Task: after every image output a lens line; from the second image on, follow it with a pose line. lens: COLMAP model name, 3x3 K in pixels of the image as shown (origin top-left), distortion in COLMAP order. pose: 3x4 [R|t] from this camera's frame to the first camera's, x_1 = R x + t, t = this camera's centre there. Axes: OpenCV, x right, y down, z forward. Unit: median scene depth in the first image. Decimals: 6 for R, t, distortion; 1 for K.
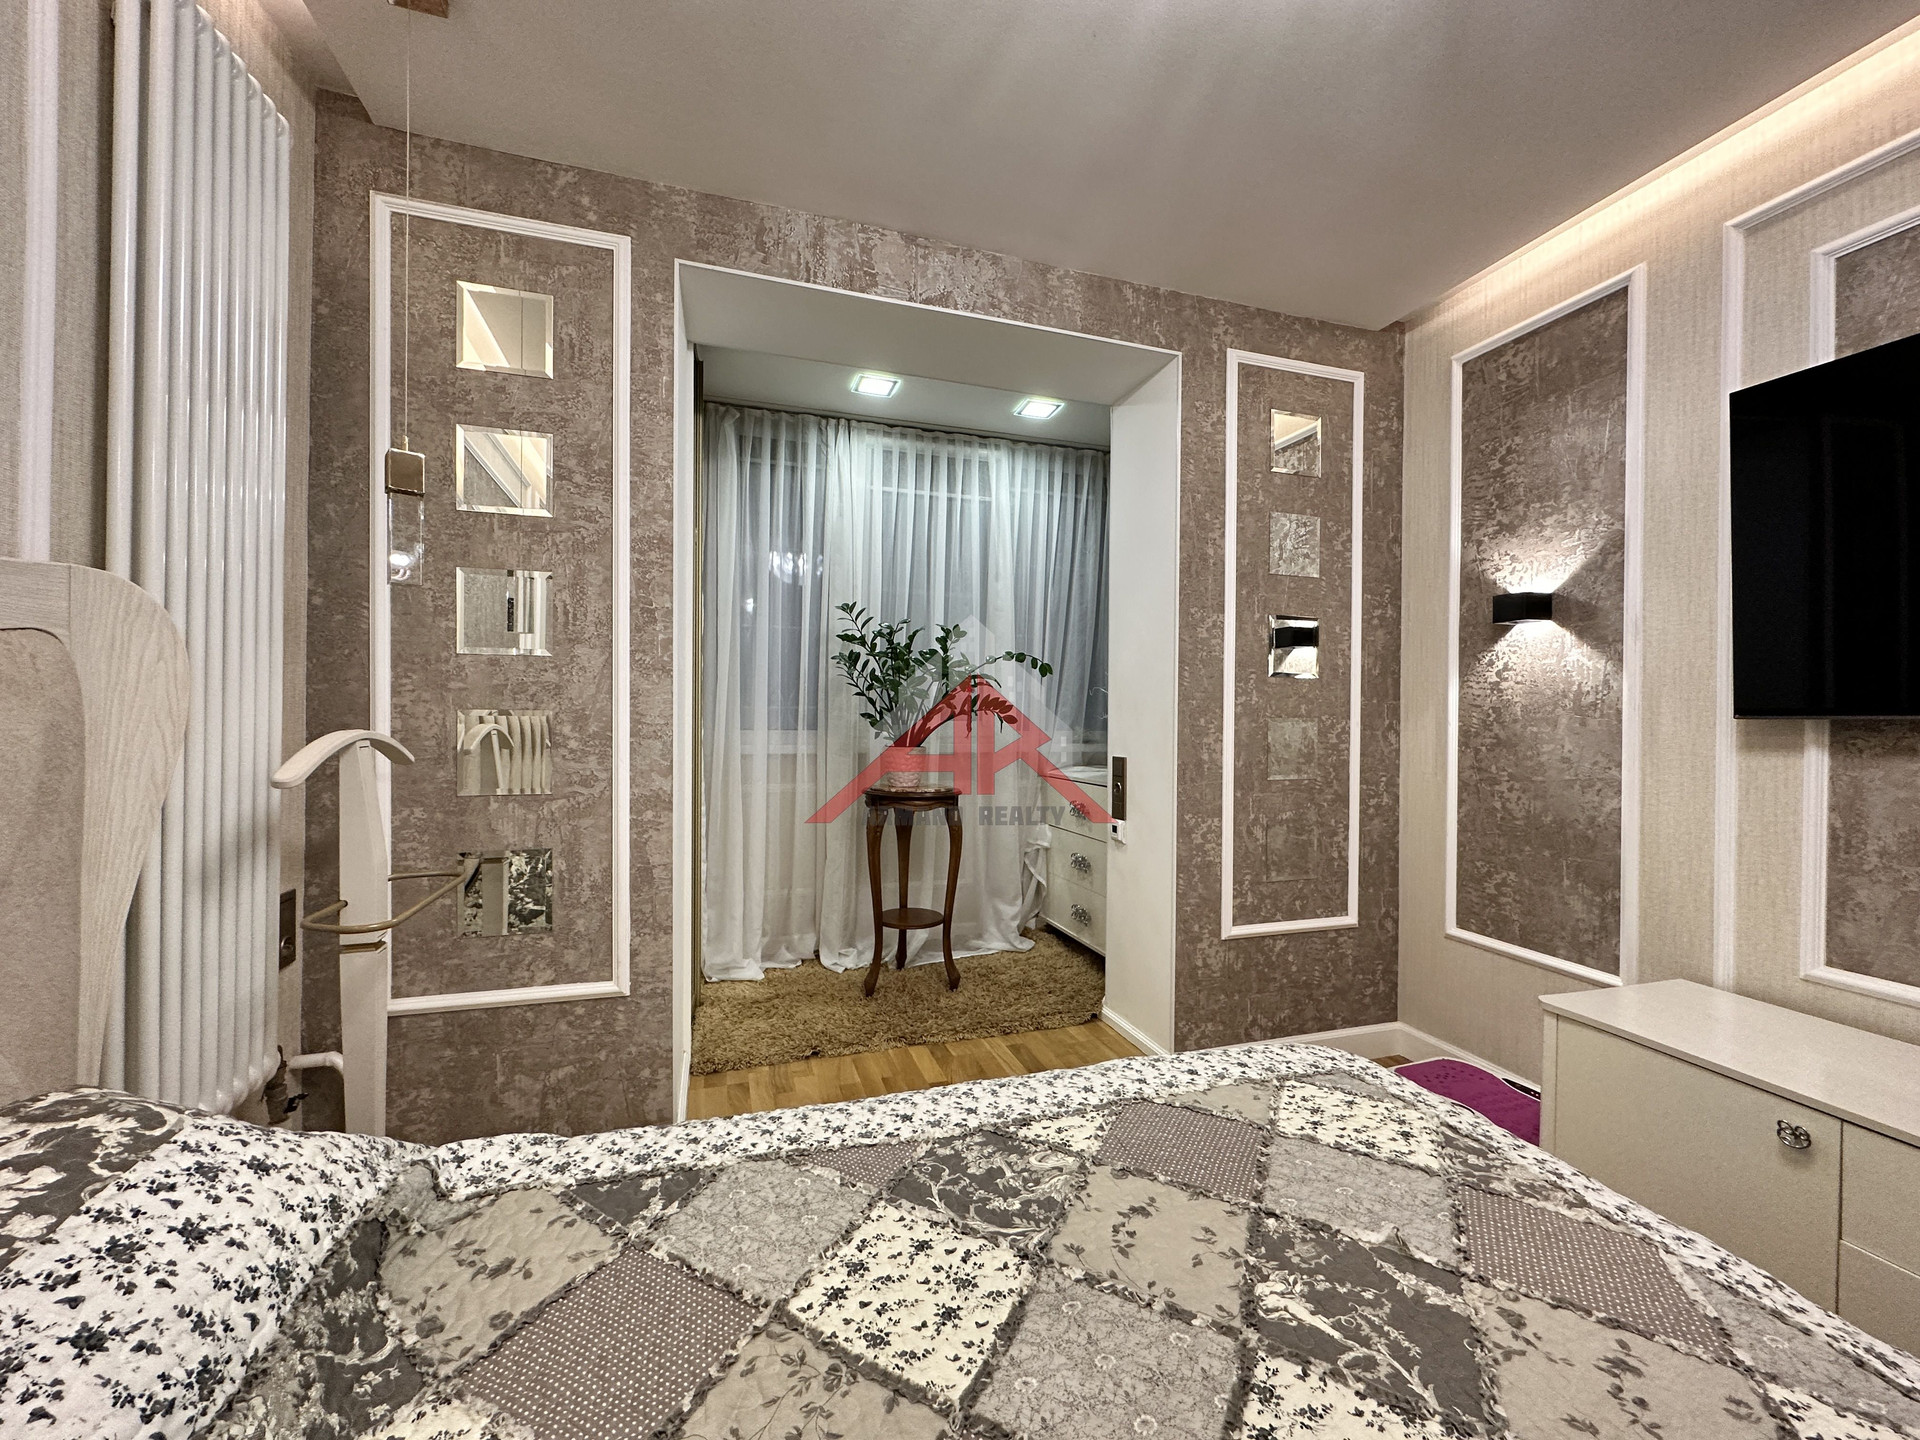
lens RADIAL K [[764.4, 0, 957.2], [0, 764.4, 717.6], [0, 0, 1]] dist [-0.003877, 0.001024]
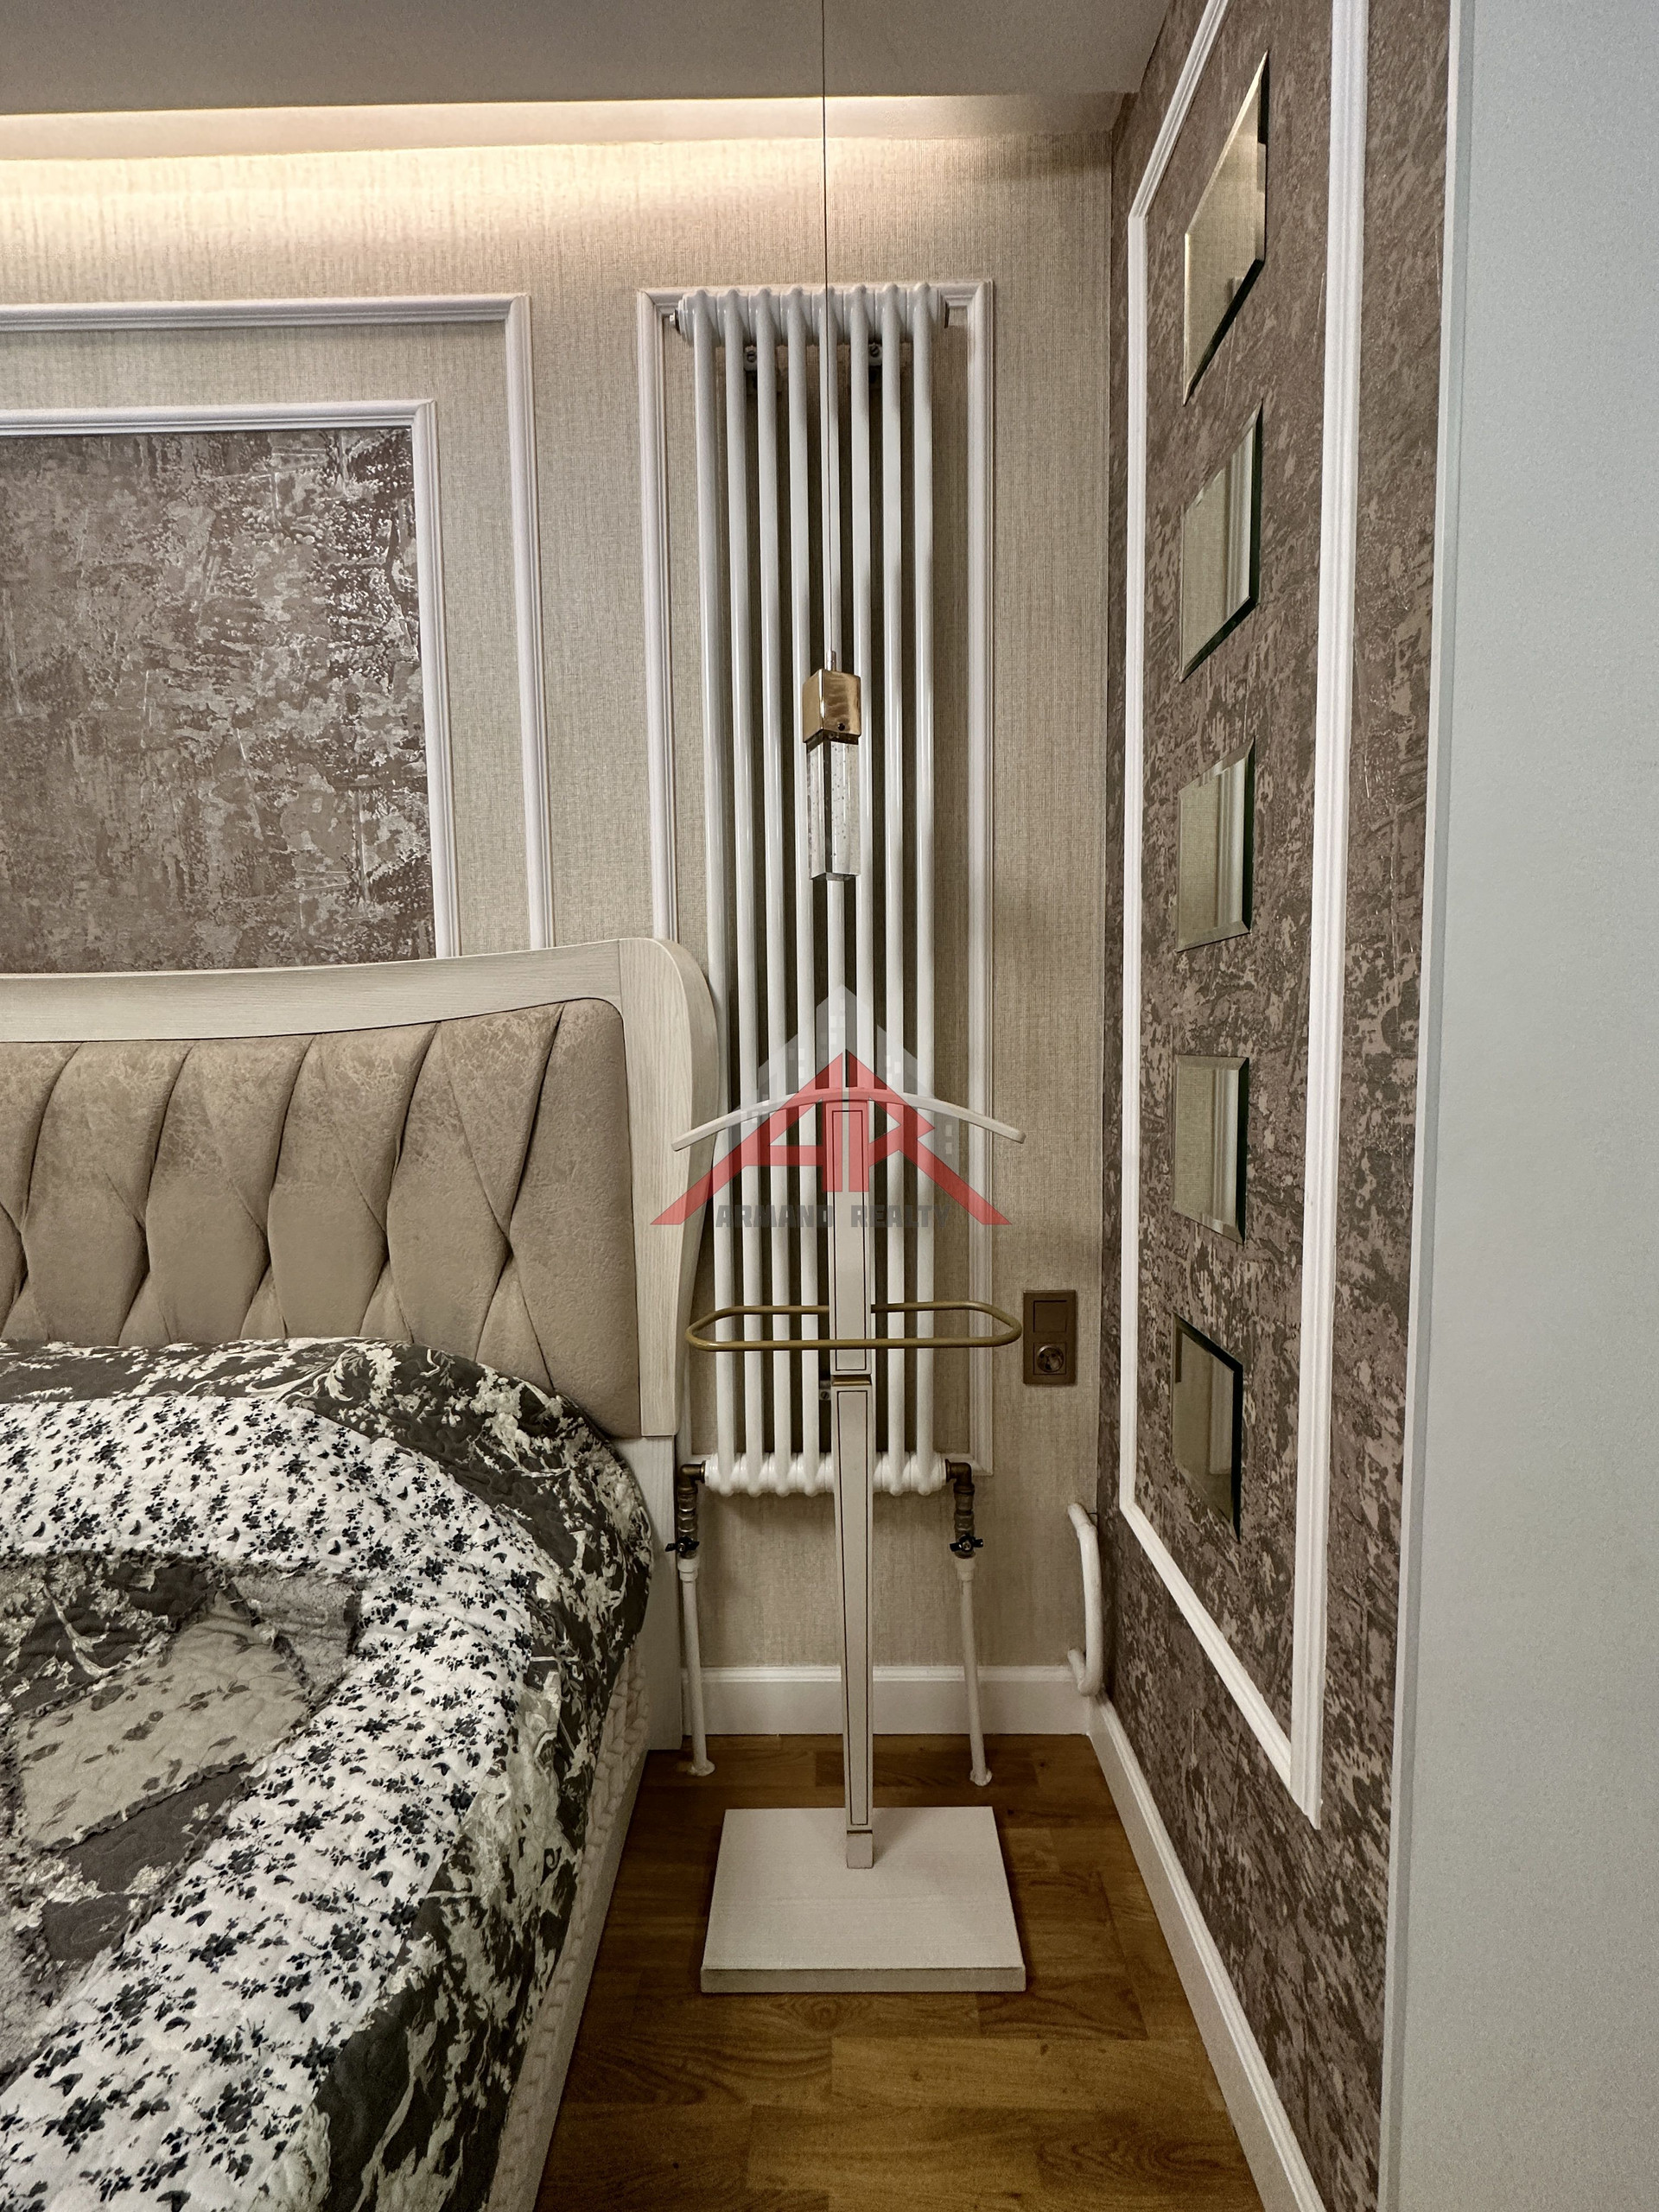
lens RADIAL K [[880.6, 0, 827.4], [0, 880.6, 1104.5], [0, 0, 1]] dist [-0.003877, 0.001024]
pose [[-0.305761, 0.062827, -0.950033, 0.042058], [0.006097, 0.997929, 0.064032, -0.027712], [0.952089, 0.013787, -0.305511, 1.572949]]
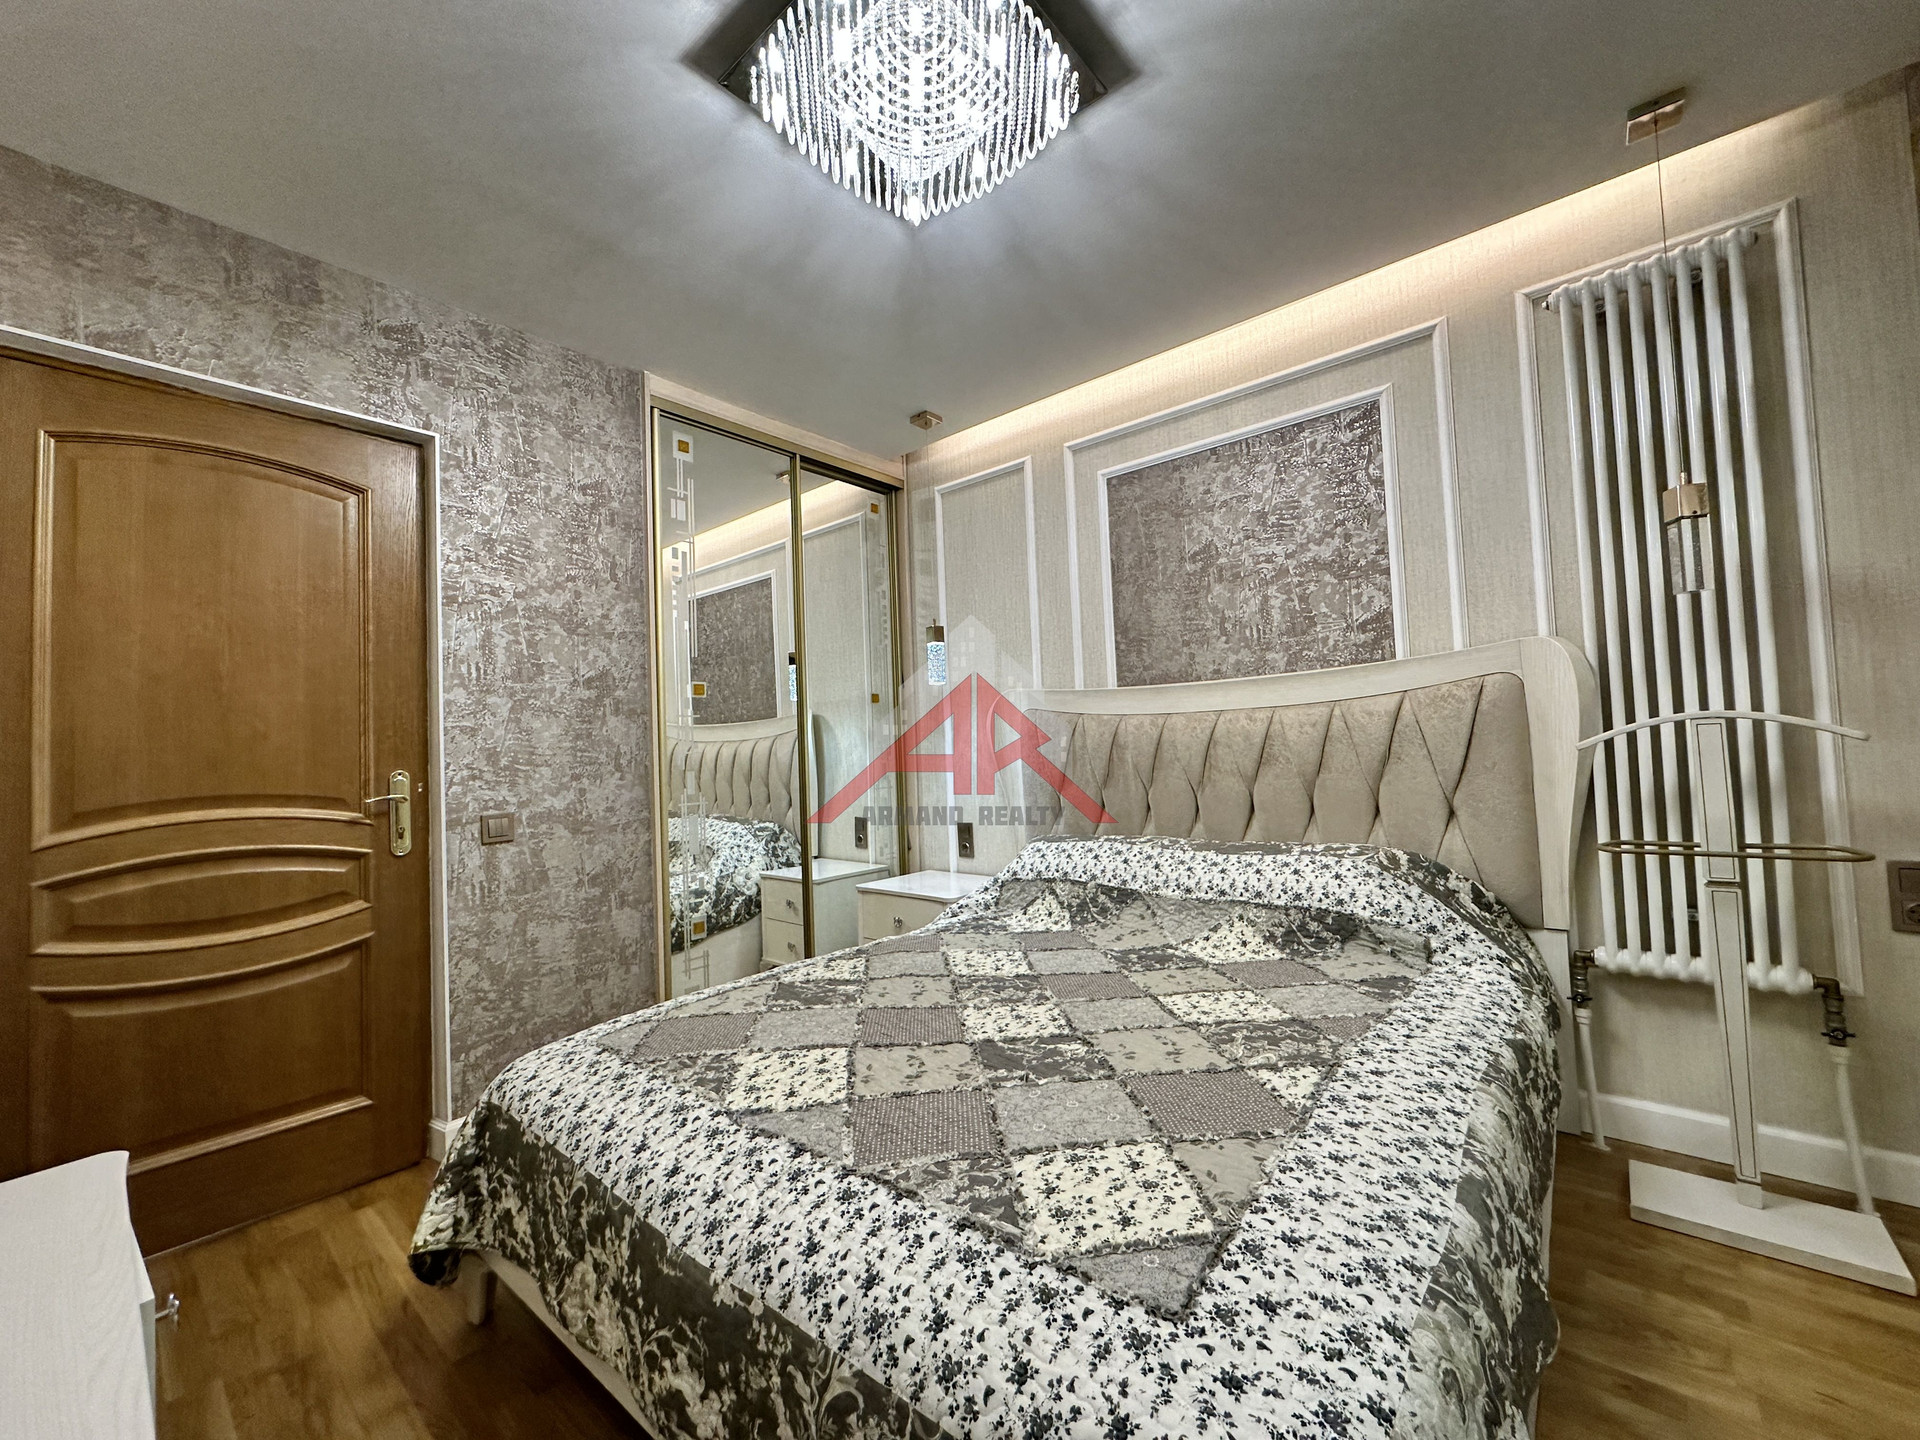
lens RADIAL K [[764.4, 0, 956.1], [0, 764.4, 718.0], [0, 0, 1]] dist [-0.003877, 0.001024]
pose [[-0.843888, 0.003809, -0.536505, 1.184232], [0.030261, 0.998721, -0.040509, 0.053431], [0.535665, -0.050421, -0.842924, 1.765508]]
